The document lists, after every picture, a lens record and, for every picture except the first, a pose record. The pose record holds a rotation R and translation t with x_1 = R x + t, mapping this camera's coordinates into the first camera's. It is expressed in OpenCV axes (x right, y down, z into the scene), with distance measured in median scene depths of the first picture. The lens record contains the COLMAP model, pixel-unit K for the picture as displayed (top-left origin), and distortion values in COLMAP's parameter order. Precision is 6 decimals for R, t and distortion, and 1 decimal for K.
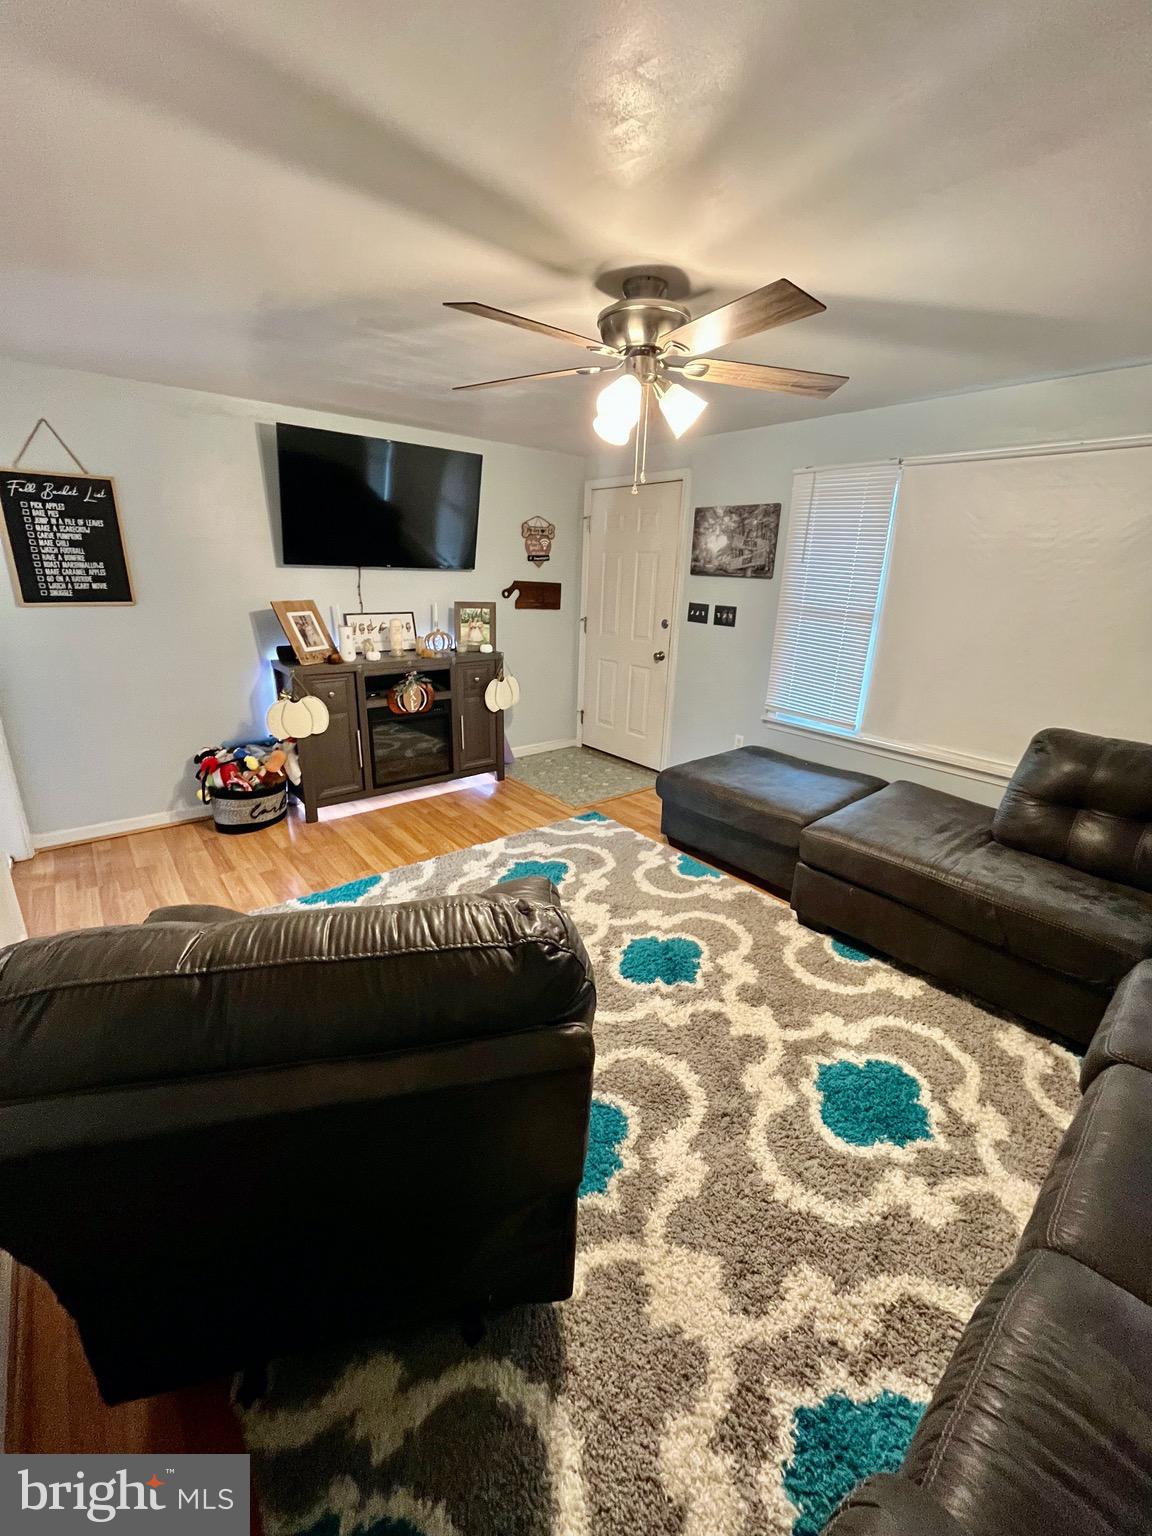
lens RADIAL K [[620.5, 0, 578.0], [0, 620.5, 761.8], [0, 0, 1]] dist [-0.004503, 0.000592]
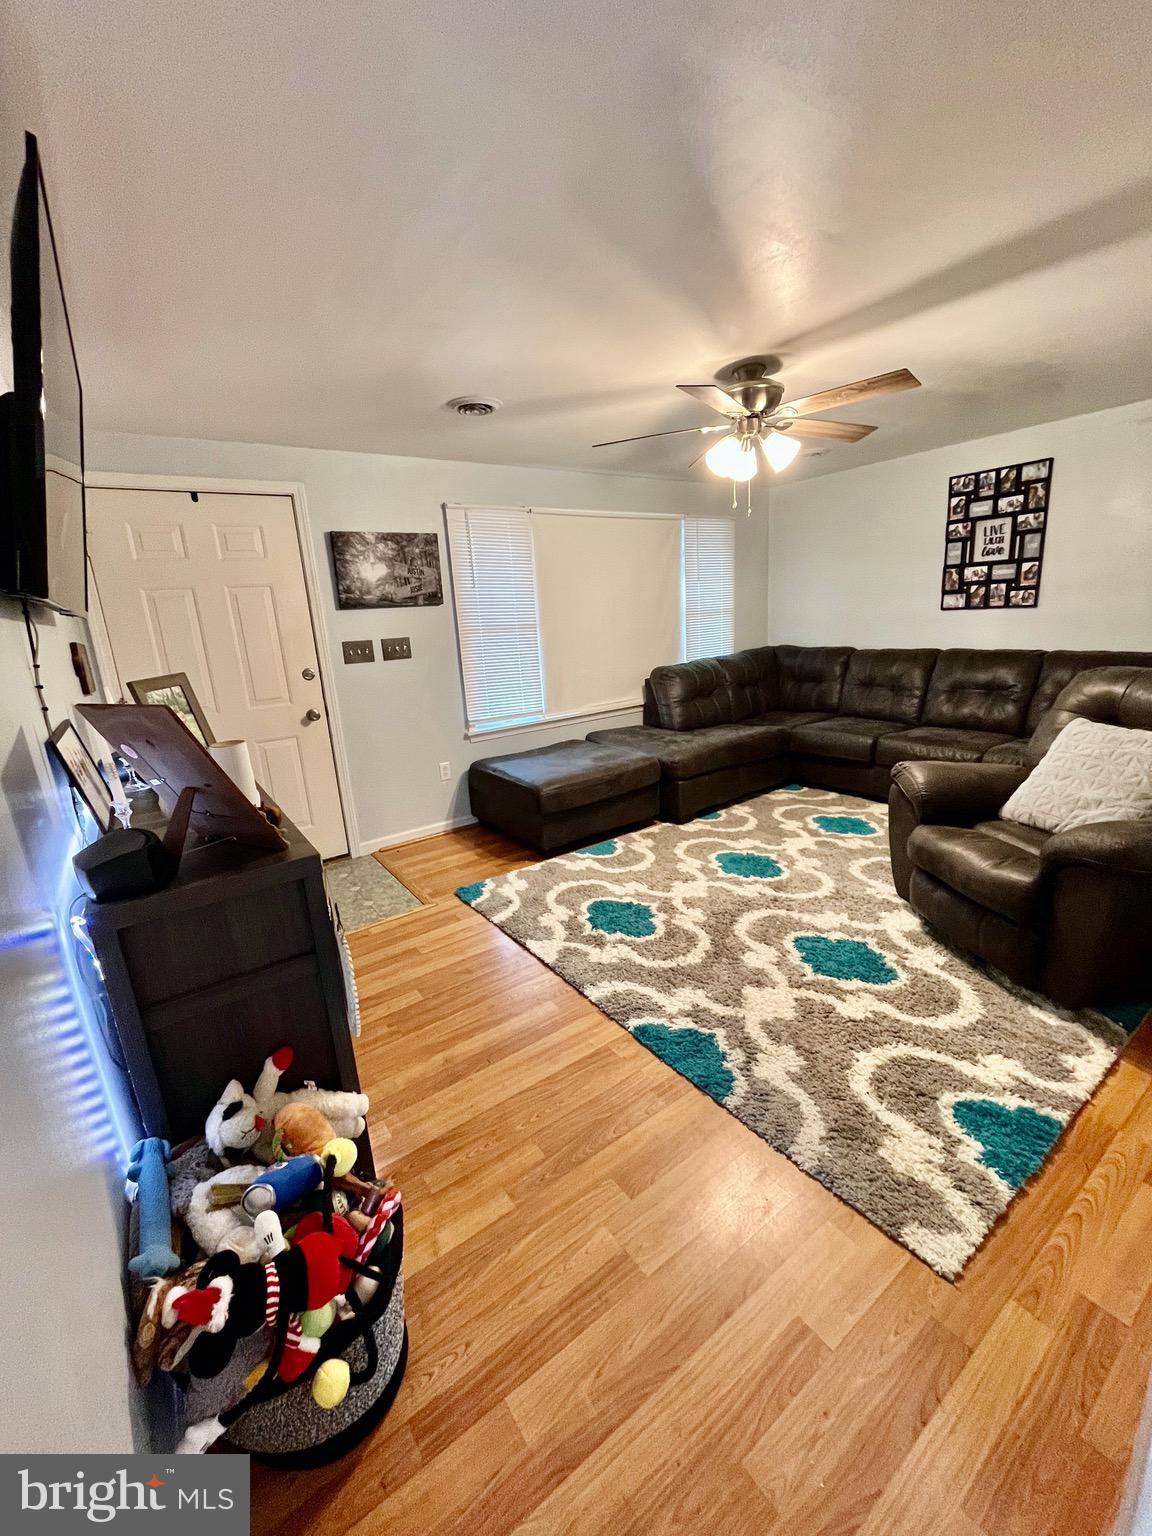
lens RADIAL K [[620.5, 0, 578.0], [0, 620.5, 761.8], [0, 0, 1]] dist [-0.004503, 0.000592]
pose [[0.066200, -0.271048, 0.960287, -0.872903], [0.363940, 0.902657, 0.229692, -0.250294], [-0.929067, 0.334281, 0.158401, 0.834487]]
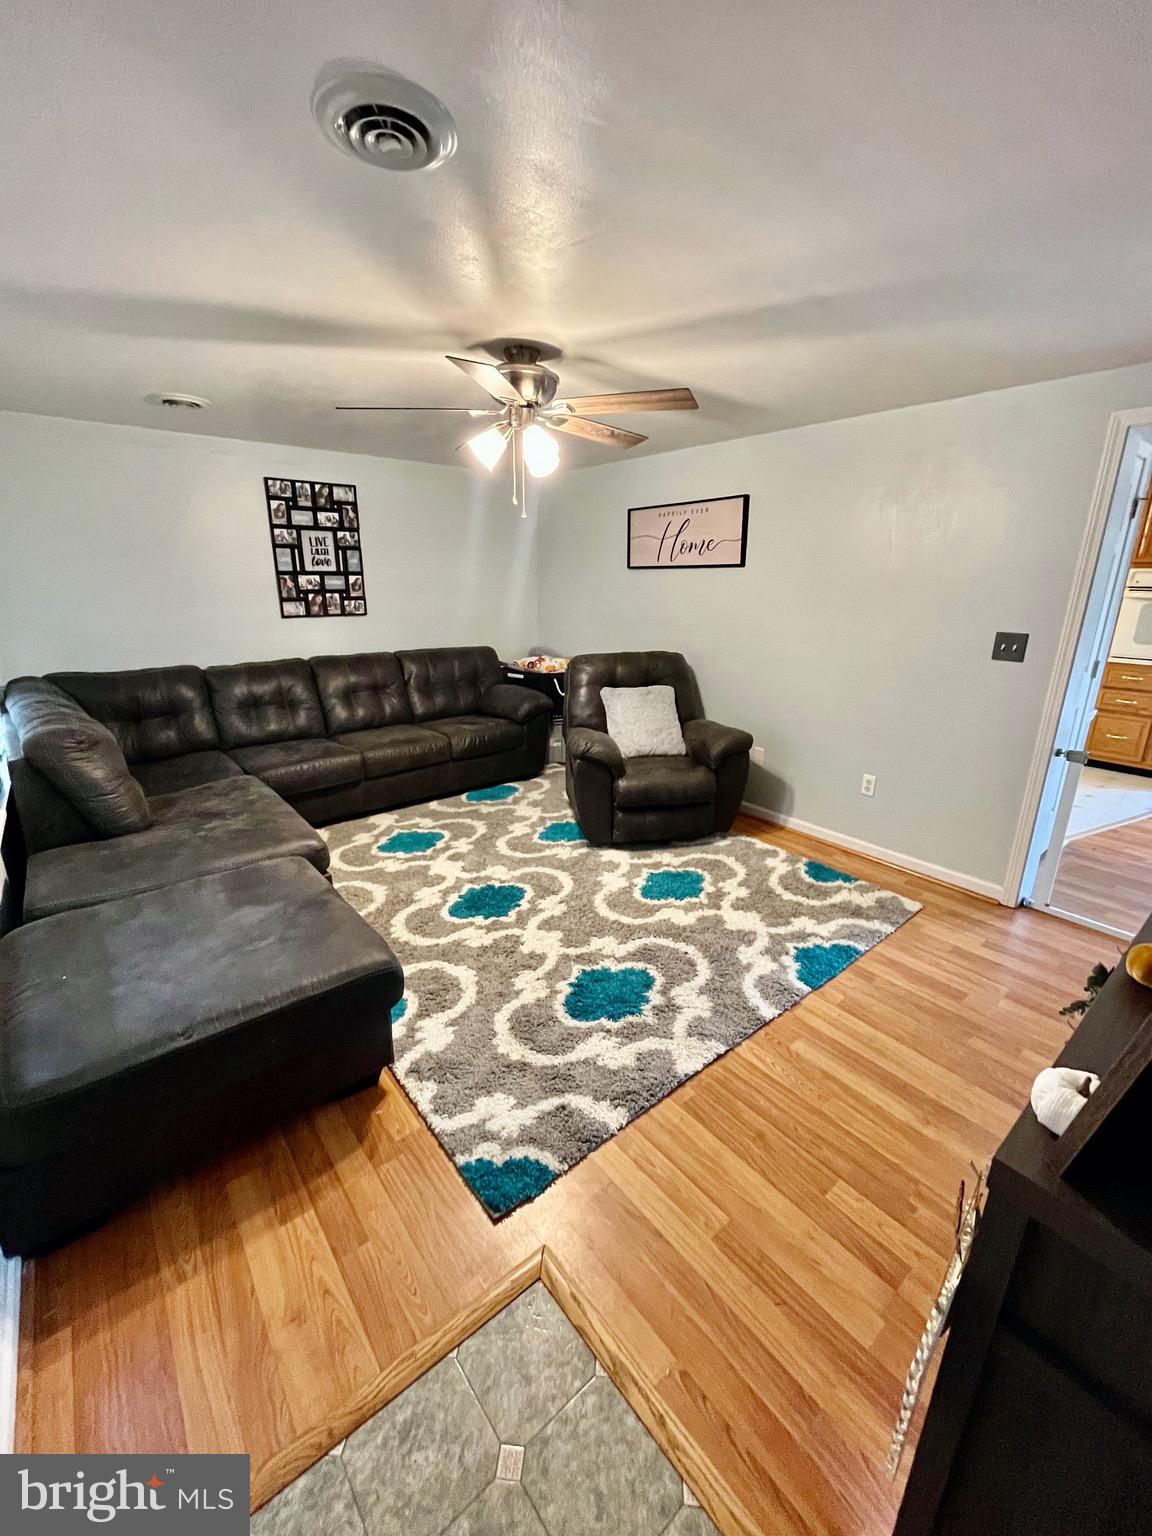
lens RADIAL K [[620.5, 0, 578.0], [0, 620.5, 761.8], [0, 0, 1]] dist [-0.004503, 0.000592]
pose [[-0.999291, -0.036540, -0.009031, -0.014094], [-0.035210, 0.822641, 0.567470, -0.465916], [-0.013306, 0.567386, -0.823345, 1.449327]]
